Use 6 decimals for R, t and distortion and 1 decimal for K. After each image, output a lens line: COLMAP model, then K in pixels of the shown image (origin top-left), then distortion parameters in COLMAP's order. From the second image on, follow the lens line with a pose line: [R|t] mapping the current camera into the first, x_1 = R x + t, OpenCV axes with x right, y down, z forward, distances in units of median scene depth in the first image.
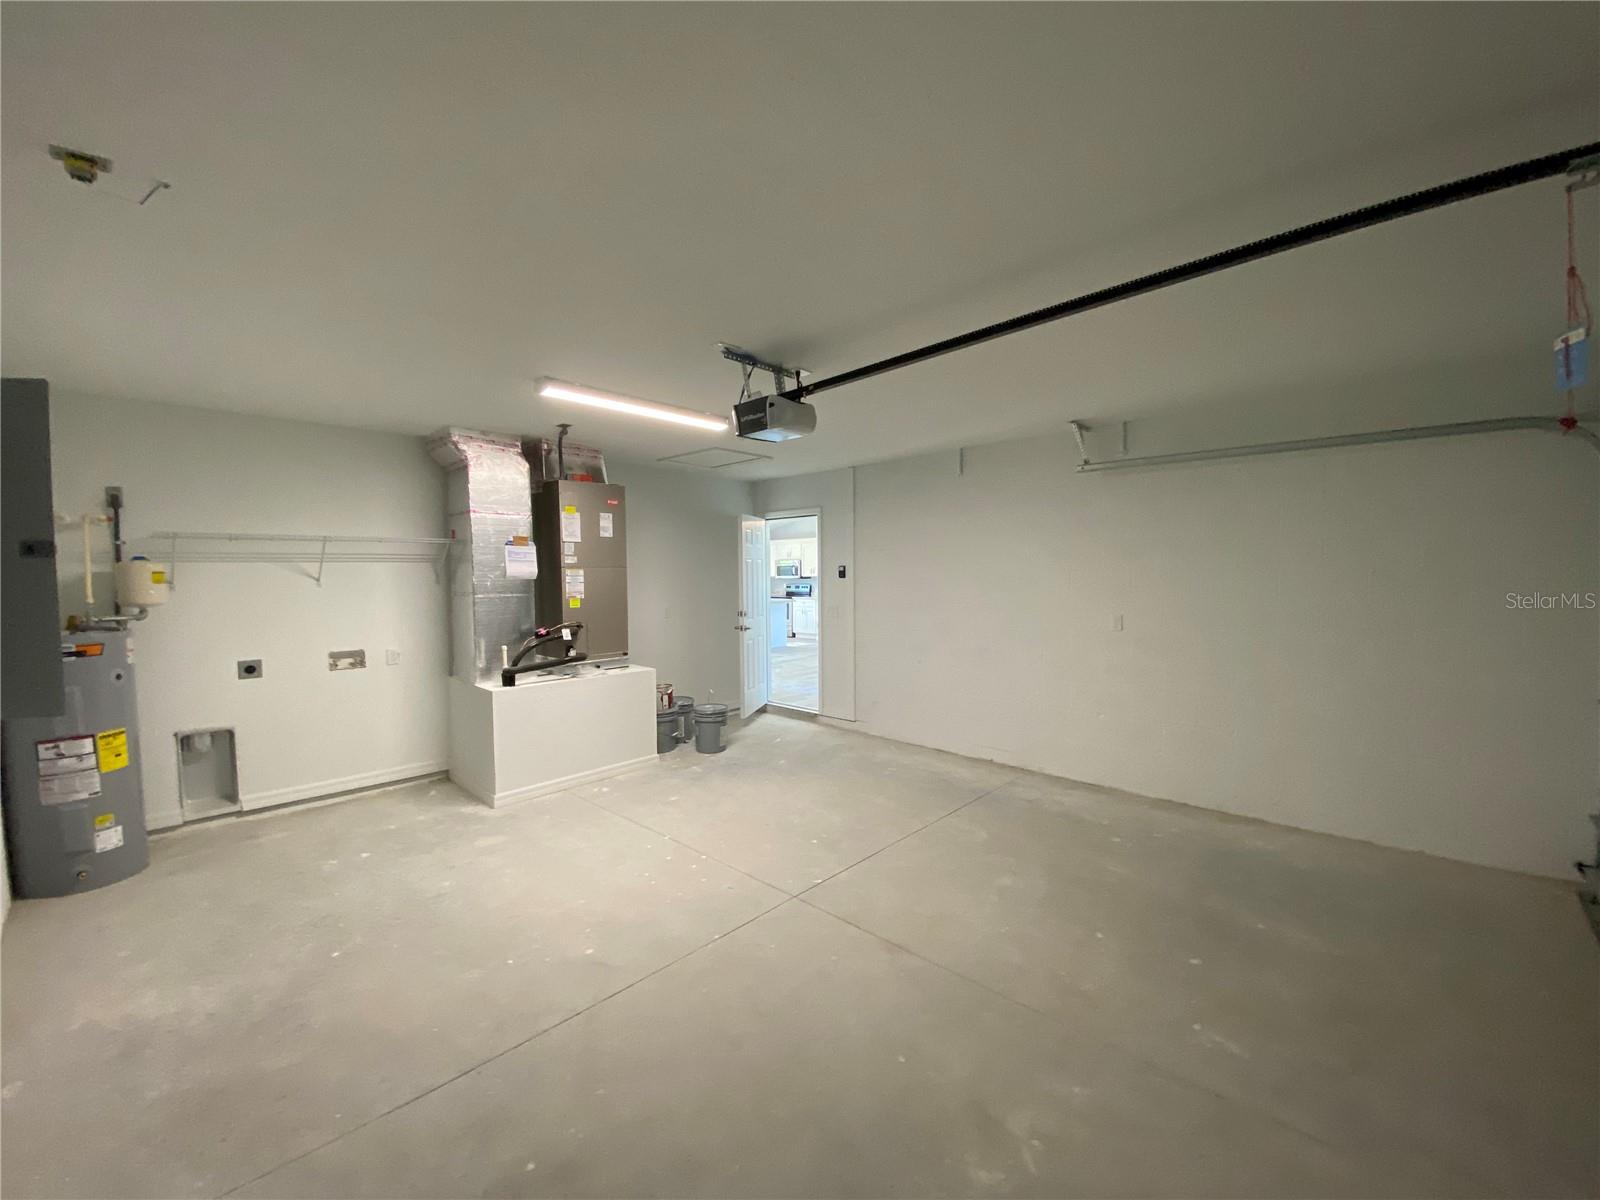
lens RADIAL K [[648.1, 0, 796.8], [0, 648.1, 605.8], [0, 0, 1]] dist [0.022392, -0.019879]
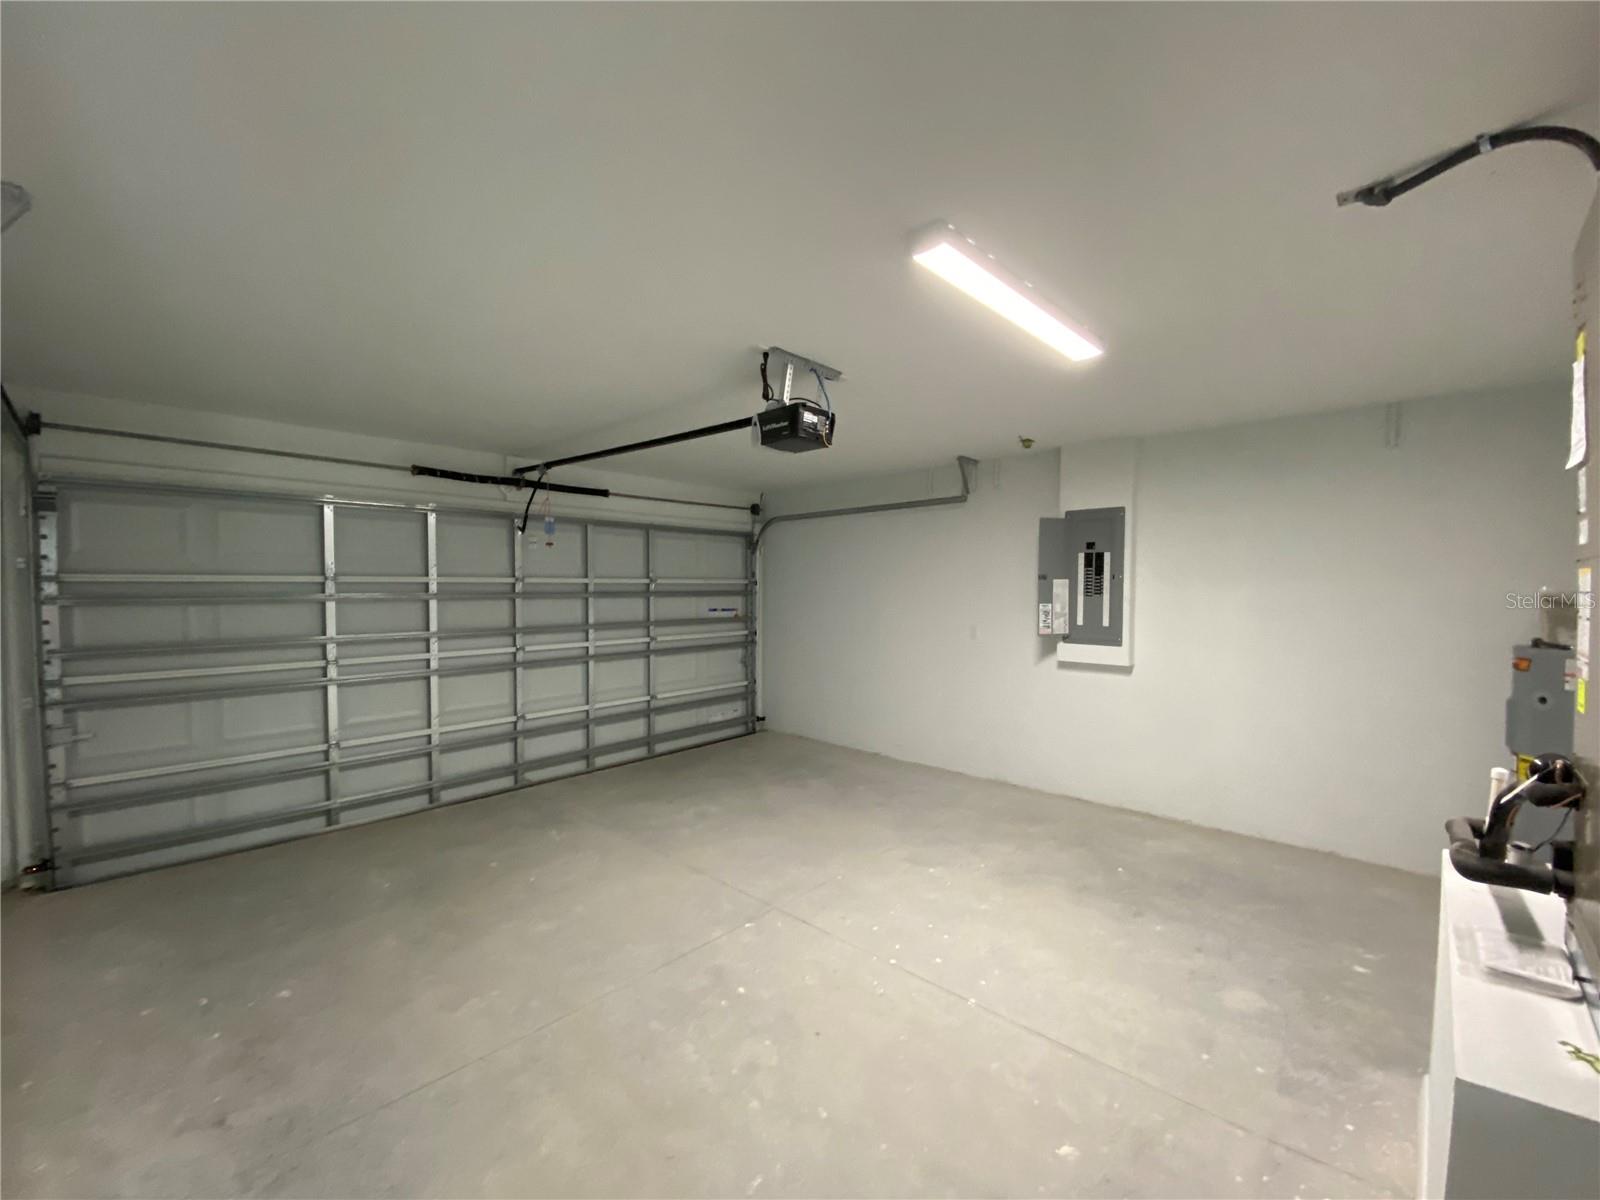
lens RADIAL K [[648.1, 0, 796.8], [0, 648.1, 605.8], [0, 0, 1]] dist [0.022392, -0.019879]
pose [[-0.999946, 0.004591, -0.009329, -0.026719], [0.003785, 0.996400, 0.084693, -0.088746], [0.009684, 0.084653, -0.996363, 1.708233]]
